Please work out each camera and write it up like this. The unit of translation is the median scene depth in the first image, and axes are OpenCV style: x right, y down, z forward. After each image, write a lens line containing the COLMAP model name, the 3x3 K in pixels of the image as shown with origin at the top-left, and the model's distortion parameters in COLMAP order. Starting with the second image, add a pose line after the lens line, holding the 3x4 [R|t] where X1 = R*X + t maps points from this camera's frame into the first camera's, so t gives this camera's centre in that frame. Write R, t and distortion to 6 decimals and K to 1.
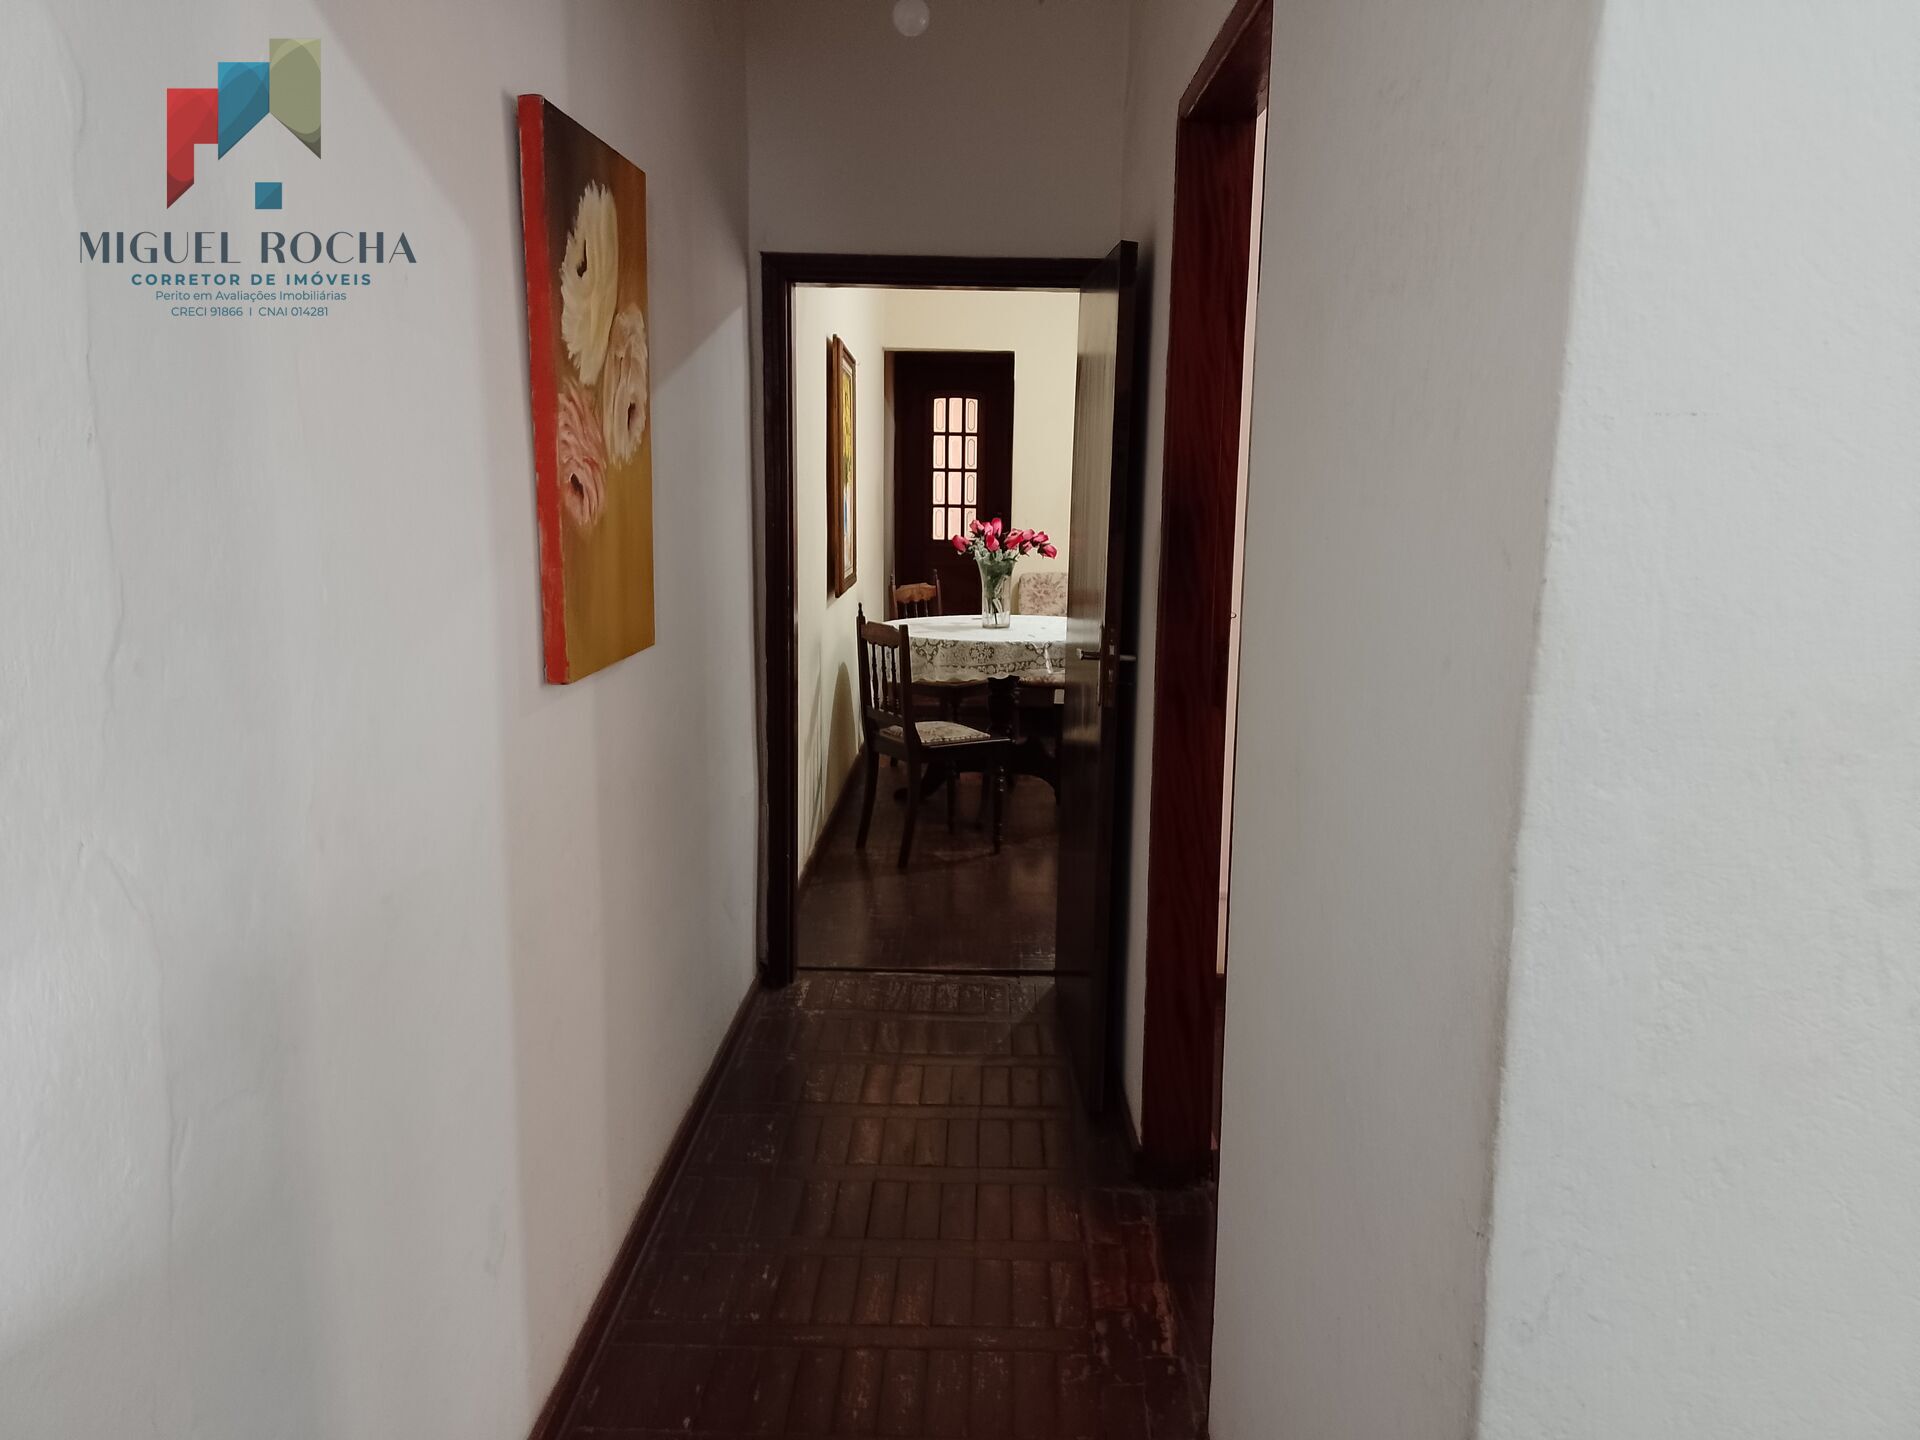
lens RADIAL K [[1390.8, 0, 963.1], [0, 1390.8, 723.0], [0, 0, 1]] dist [0.020453, -0.009678]
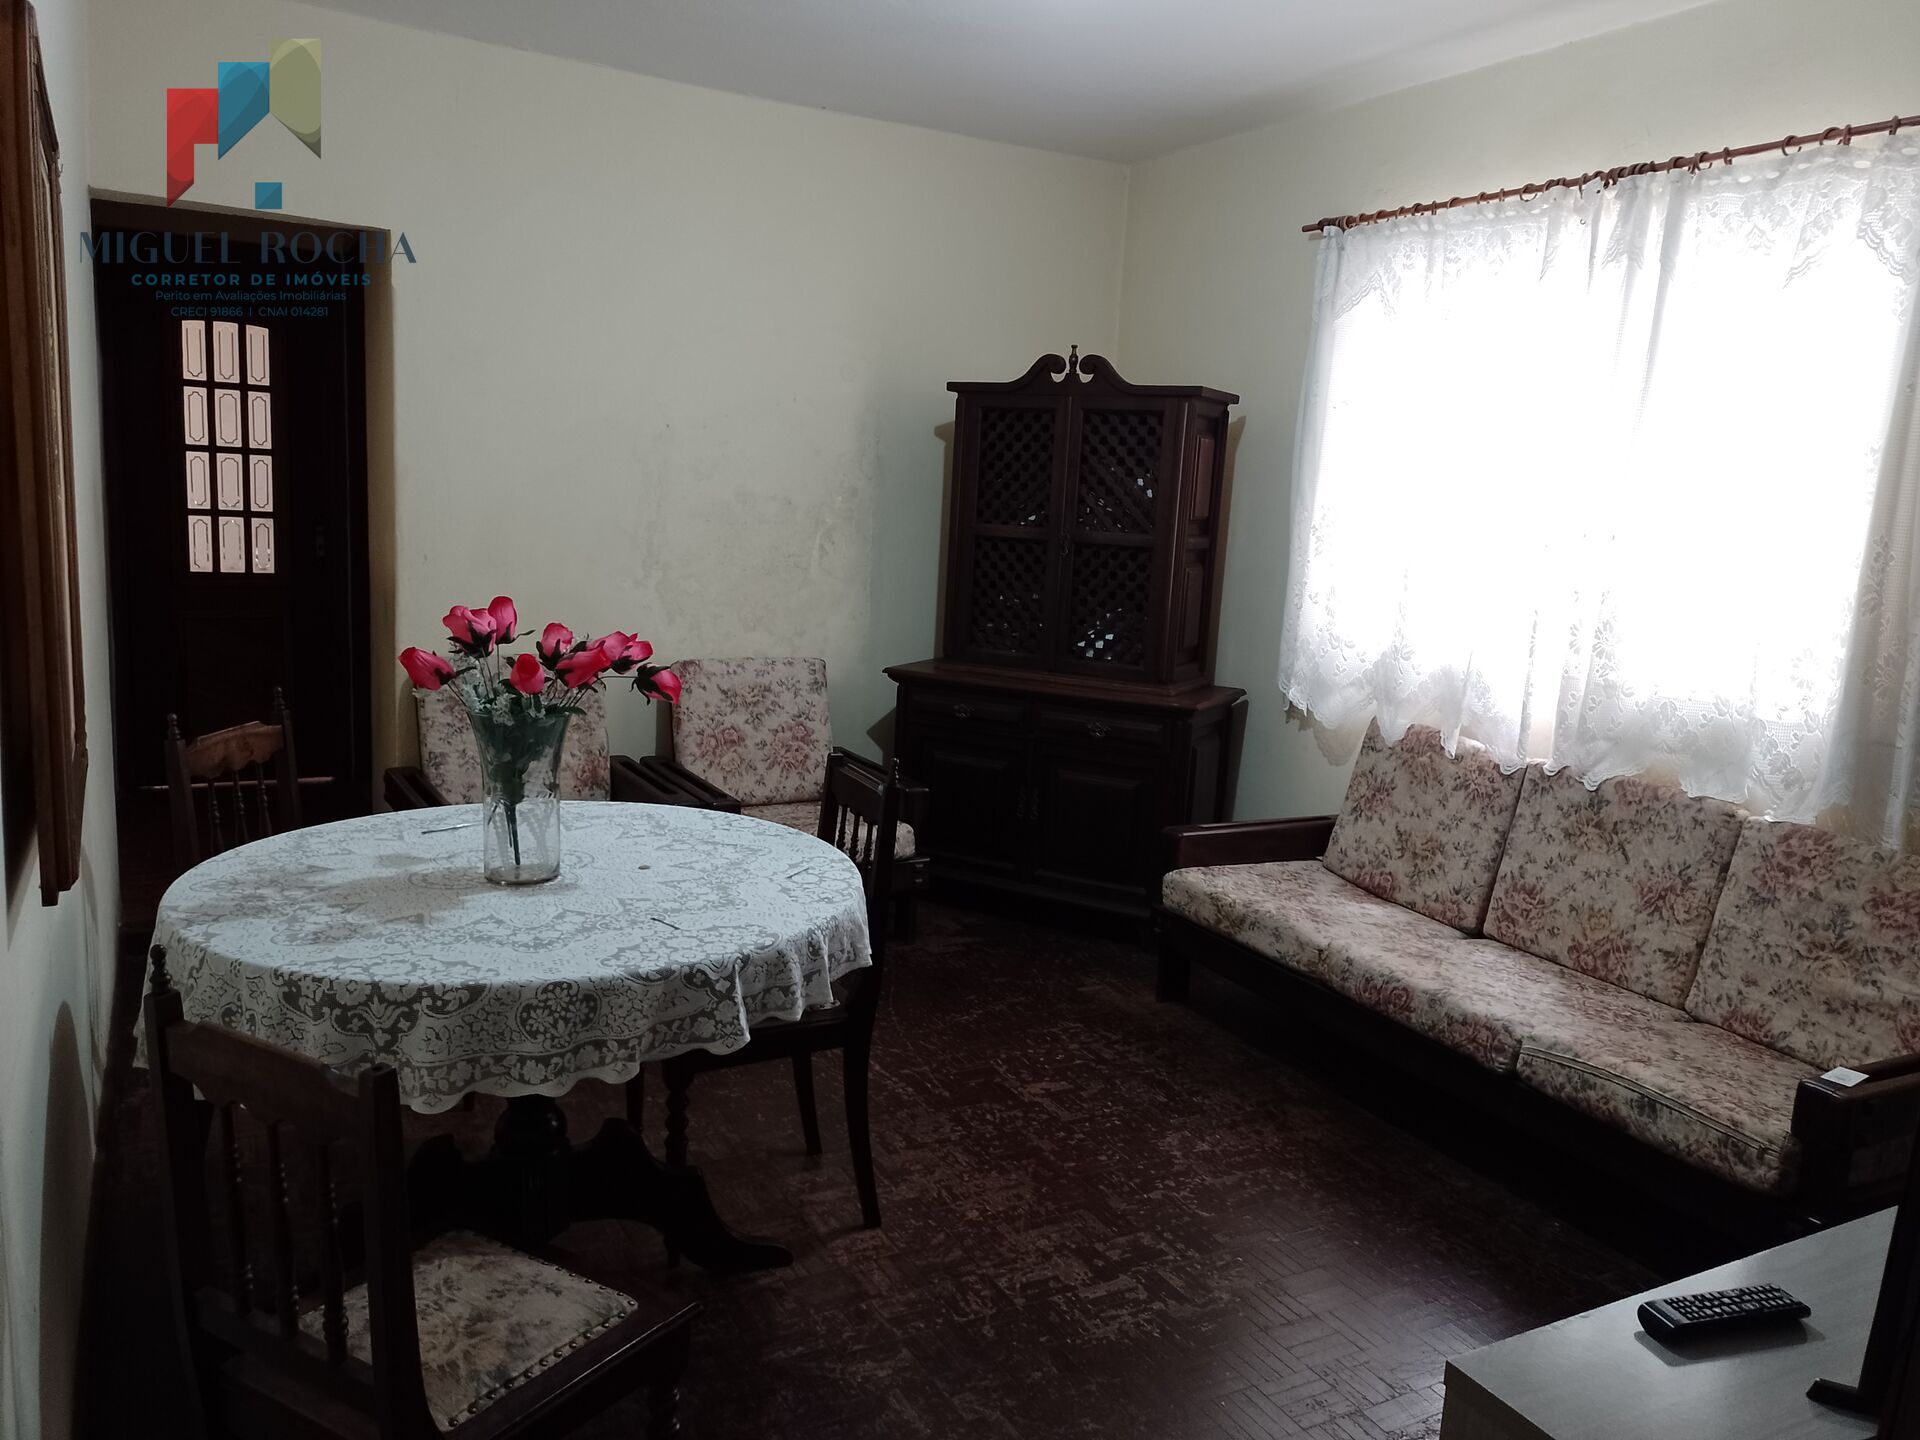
lens RADIAL K [[1390.8, 0, 965.1], [0, 1390.8, 702.6], [0, 0, 1]] dist [0.020453, -0.009678]
pose [[0.862221, -0.043753, 0.504640, -0.040720], [0.046530, 0.998892, 0.007106, -0.071936], [-0.504391, 0.017354, 0.863301, 0.373798]]
